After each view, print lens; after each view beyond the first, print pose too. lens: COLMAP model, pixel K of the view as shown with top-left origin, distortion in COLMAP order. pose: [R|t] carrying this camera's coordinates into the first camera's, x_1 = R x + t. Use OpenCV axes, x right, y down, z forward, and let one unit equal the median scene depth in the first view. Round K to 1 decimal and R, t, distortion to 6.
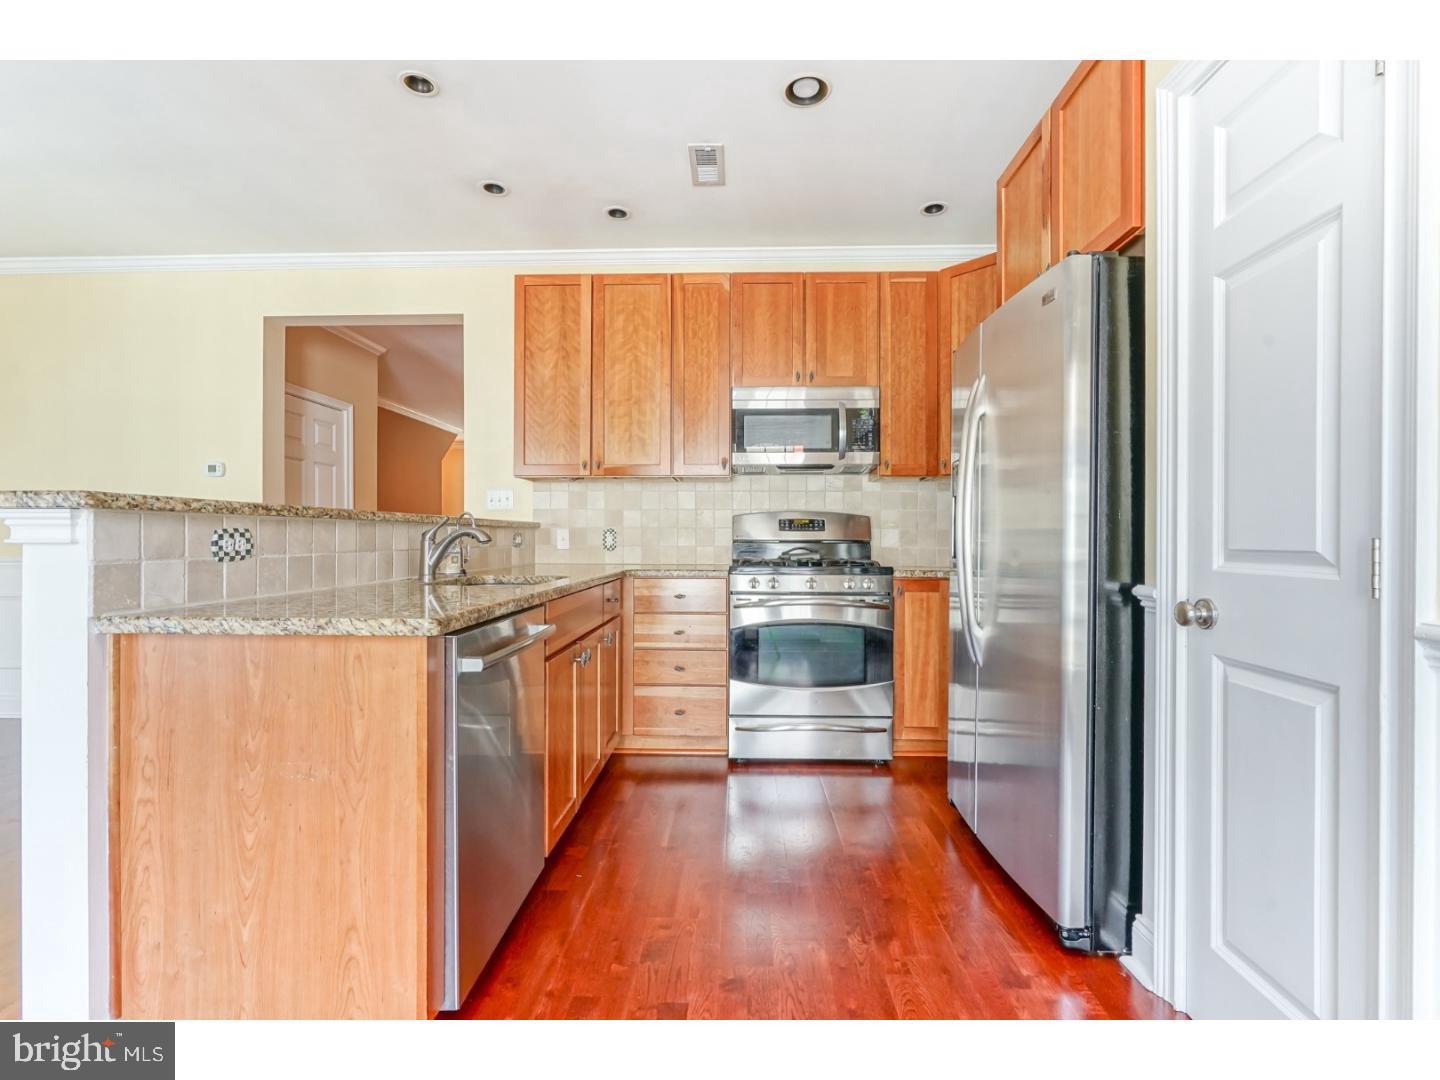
lens RADIAL K [[674.4, 0, 720.0], [0, 674.4, 540.0], [0, 0, 1]] dist [-0.001158, 0.000238]
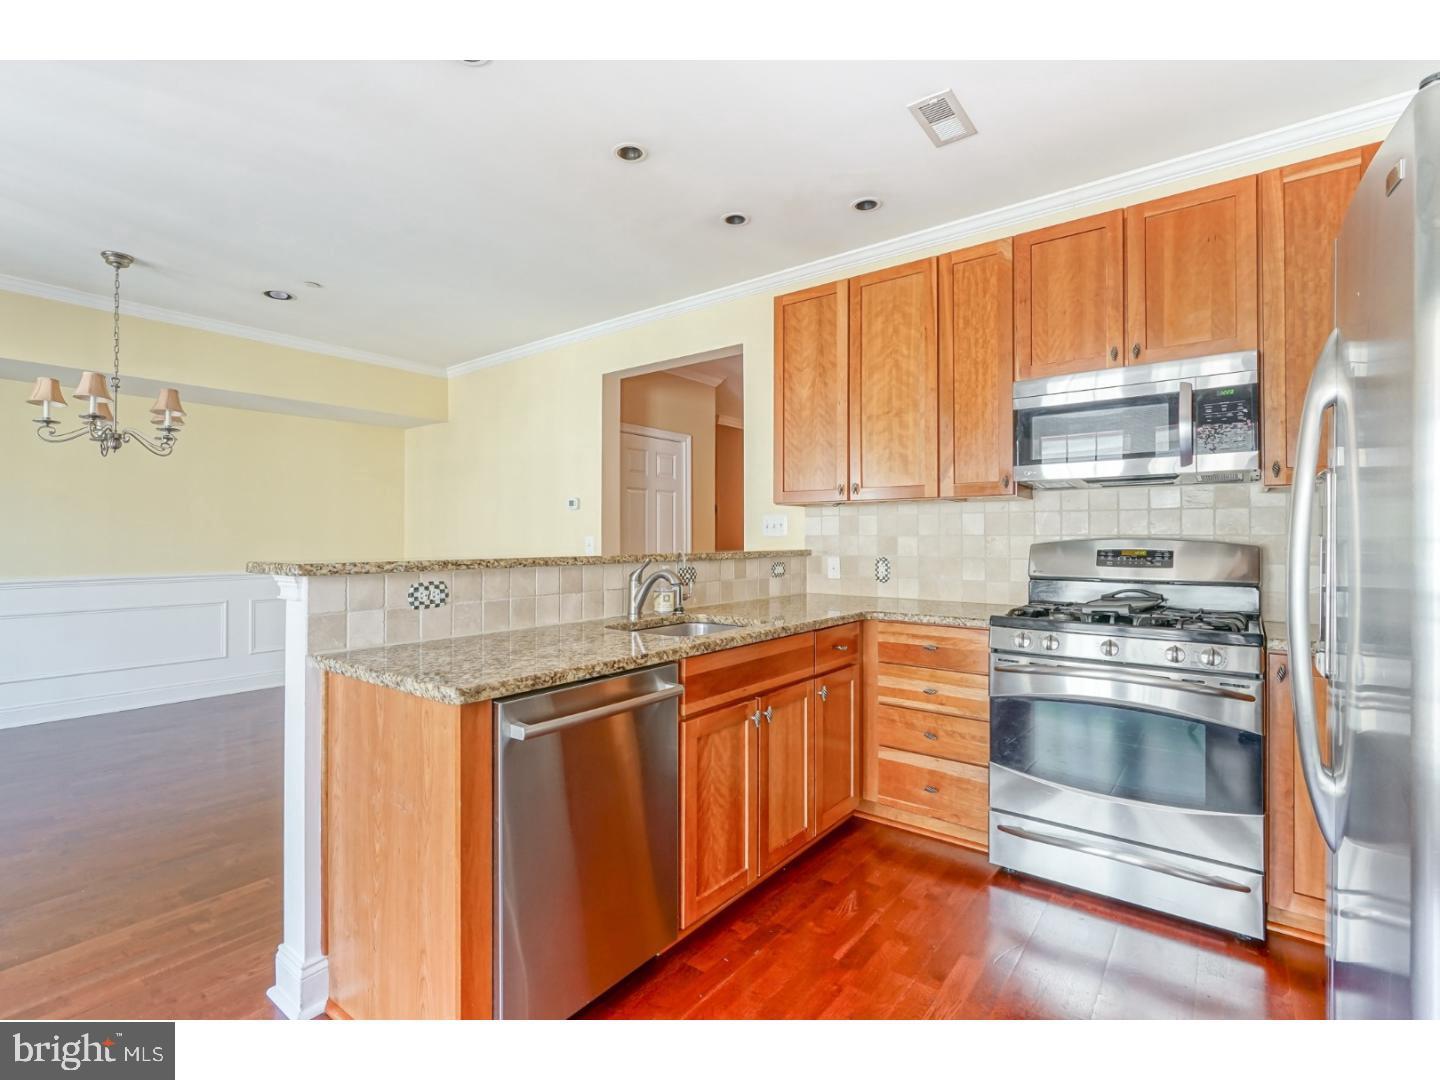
lens RADIAL K [[691.0, 0, 656.2], [0, 691.0, 535.9], [0, 0, 1]] dist [0.000772, 0.001312]
pose [[0.791804, -0.007179, -0.610733, 0.173360], [0.000809, 0.999942, -0.010706, -0.039749], [0.610775, 0.007983, 0.791764, 0.113624]]
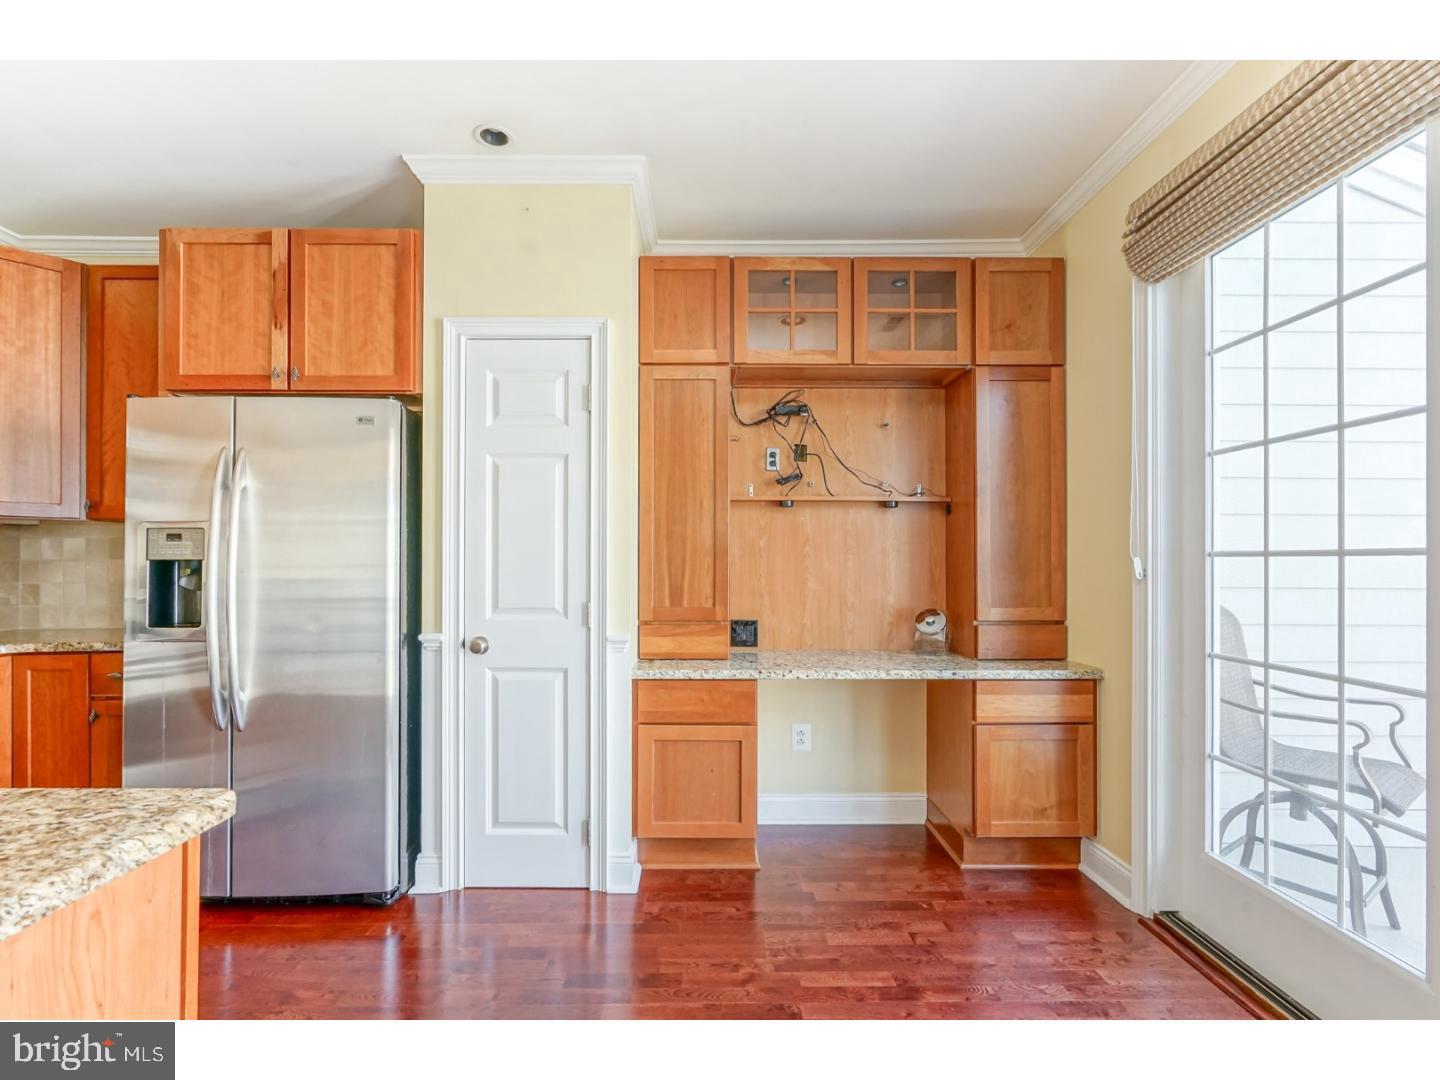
lens RADIAL K [[674.4, 0, 720.0], [0, 674.4, 540.0], [0, 0, 1]] dist [-0.001158, 0.000238]
pose [[-0.058606, 0.027770, 0.997895, -0.387014], [-0.001281, 0.999610, -0.027893, -0.041369], [-0.998280, -0.002913, -0.058548, 0.177441]]
